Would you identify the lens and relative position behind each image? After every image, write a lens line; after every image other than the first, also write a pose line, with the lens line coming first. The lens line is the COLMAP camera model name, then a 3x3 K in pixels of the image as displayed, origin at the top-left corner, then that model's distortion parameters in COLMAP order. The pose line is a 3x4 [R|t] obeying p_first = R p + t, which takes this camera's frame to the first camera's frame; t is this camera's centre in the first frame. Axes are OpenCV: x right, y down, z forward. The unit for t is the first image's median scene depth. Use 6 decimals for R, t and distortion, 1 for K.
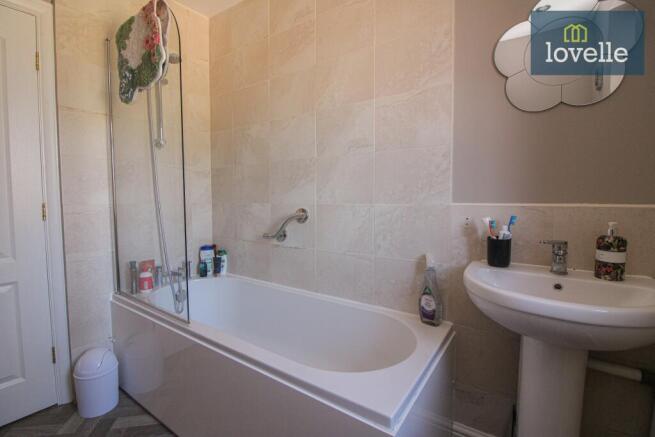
lens RADIAL K [[299.0, 0, 328.4], [0, 299.0, 214.9], [0, 0, 1]] dist [-0.015573, -0.004517]
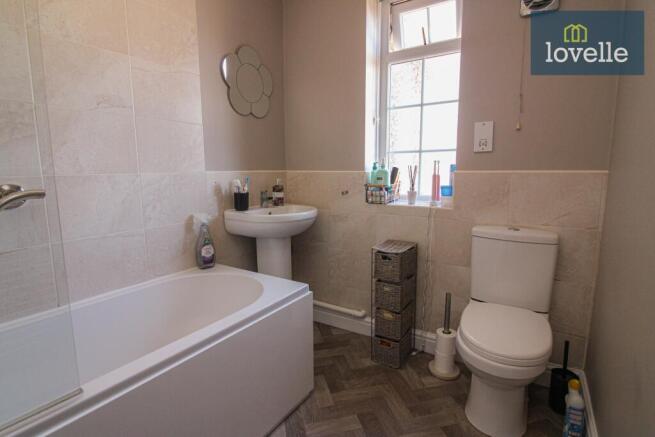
lens RADIAL K [[336.7, 0, 327.6], [0, 336.7, 218.3], [0, 0, 1]] dist [-0.016009, -0.001025]
pose [[-0.058690, -0.141477, 0.988200, -1.022753], [0.061564, 0.987509, 0.145034, -0.015529], [-0.996376, 0.069350, -0.049247, 0.528623]]
